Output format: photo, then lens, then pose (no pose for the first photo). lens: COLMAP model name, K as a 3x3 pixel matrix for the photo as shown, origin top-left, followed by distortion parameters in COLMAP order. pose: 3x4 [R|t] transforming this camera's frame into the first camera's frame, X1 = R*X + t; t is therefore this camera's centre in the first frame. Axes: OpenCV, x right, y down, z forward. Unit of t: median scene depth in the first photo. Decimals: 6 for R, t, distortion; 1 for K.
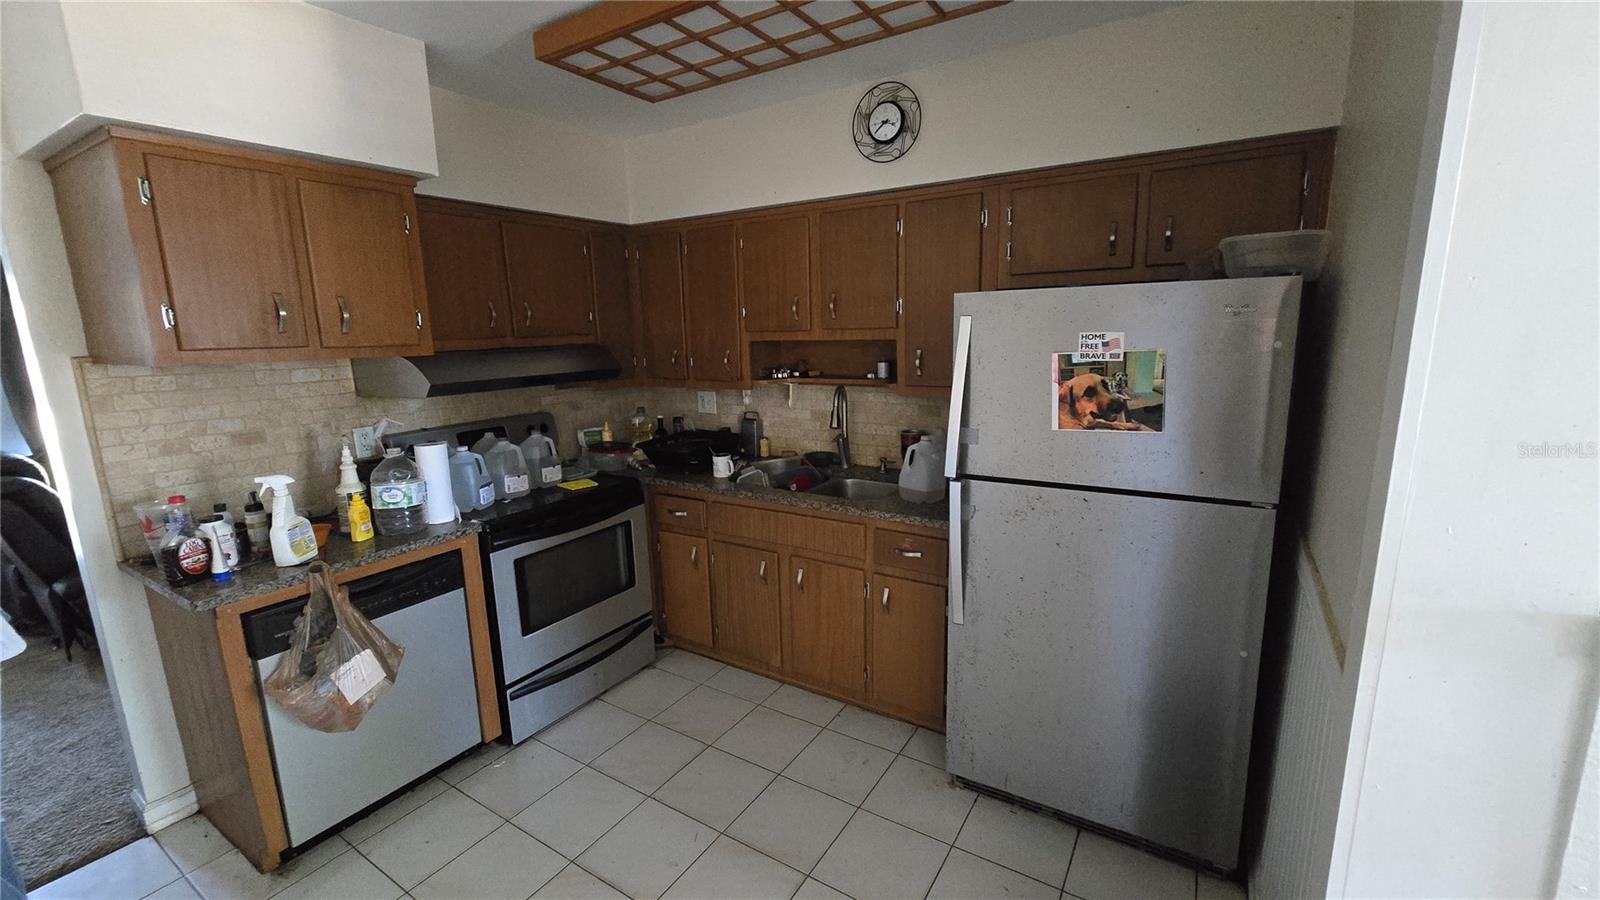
lens RADIAL K [[654.2, 0, 805.2], [0, 654.2, 444.9], [0, 0, 1]] dist [-0.001833, -0.000146]
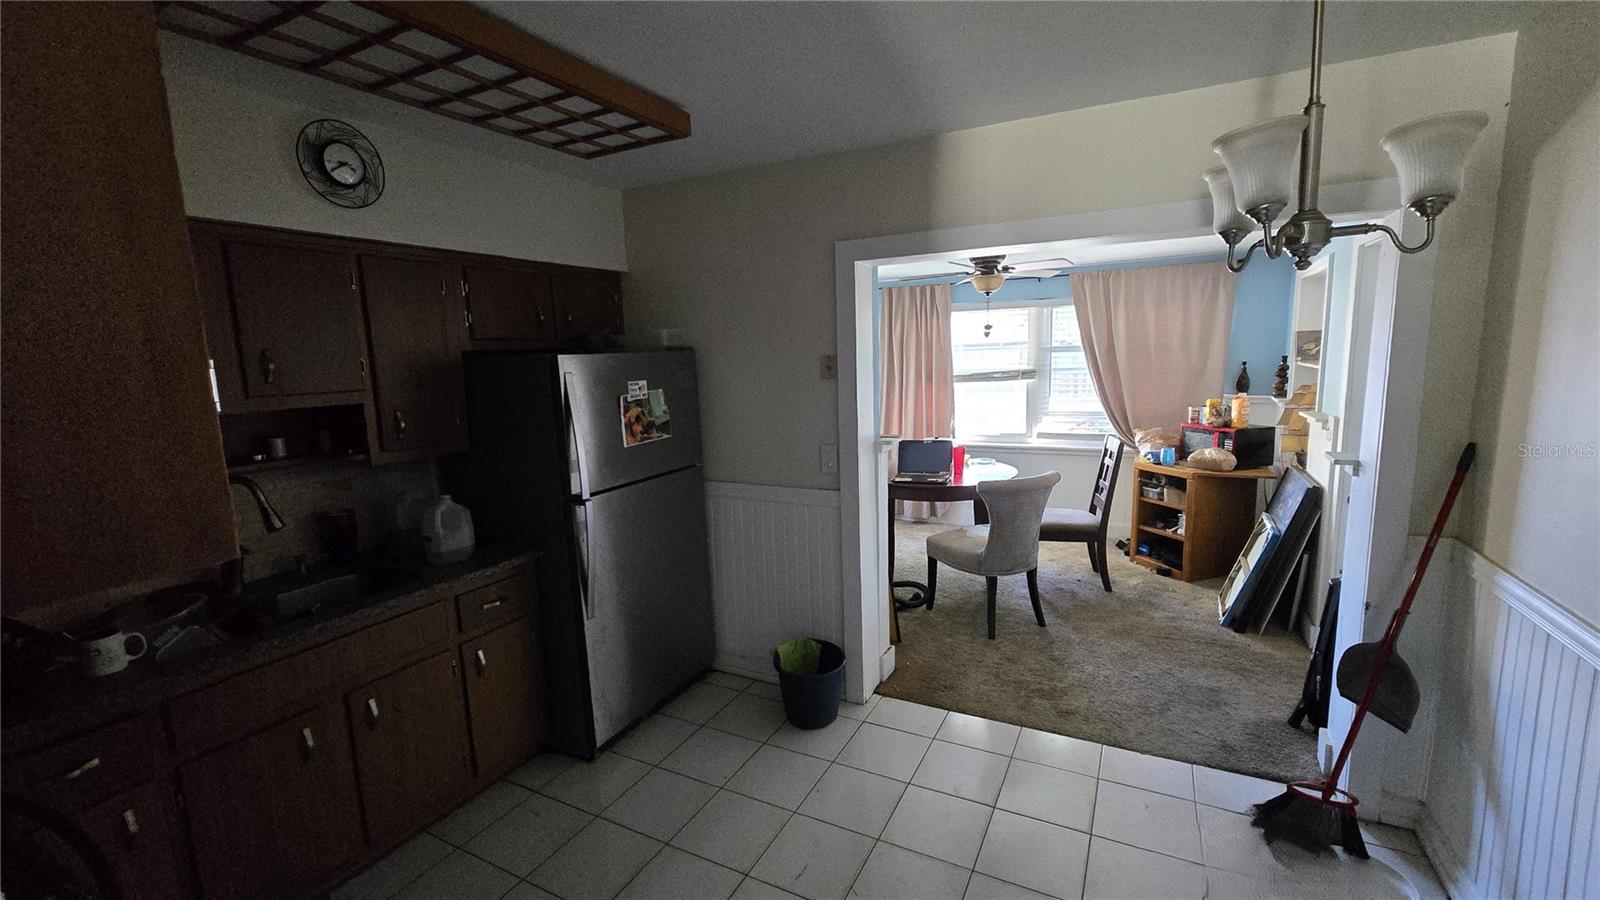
lens RADIAL K [[654.2, 0, 809.1], [0, 654.2, 443.7], [0, 0, 1]] dist [-0.001833, -0.000146]
pose [[-0.089668, -0.112115, 0.989641, -0.883406], [0.213862, 0.968299, 0.129074, -0.103752], [-0.972740, 0.223220, -0.062848, 0.532592]]
